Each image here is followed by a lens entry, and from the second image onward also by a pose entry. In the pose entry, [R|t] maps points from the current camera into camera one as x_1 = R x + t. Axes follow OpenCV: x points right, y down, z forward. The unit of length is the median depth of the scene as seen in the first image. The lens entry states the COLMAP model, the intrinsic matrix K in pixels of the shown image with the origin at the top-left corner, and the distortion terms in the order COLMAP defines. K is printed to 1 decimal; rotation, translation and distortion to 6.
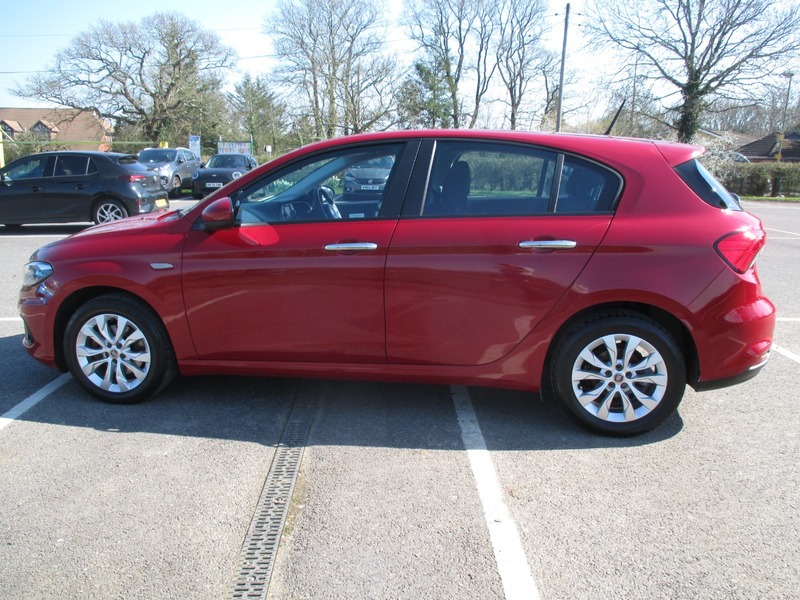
lens RADIAL K [[674.7, 0, 404.0], [0, 674.7, 306.7], [0, 0, 1]] dist [-0.038846, 0.005706]
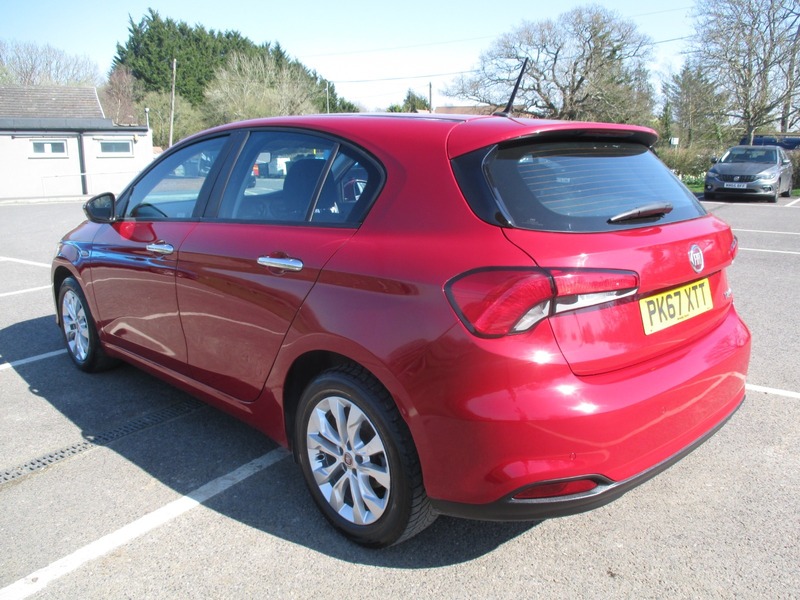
lens RADIAL K [[674.7, 0, 405.7], [0, 674.7, 308.3], [0, 0, 1]] dist [-0.038846, 0.005706]
pose [[0.801422, 0.125894, -0.584700, 0.666779], [-0.118947, 0.991617, 0.050474, -0.083020], [0.586152, 0.029098, 0.809678, 0.399686]]
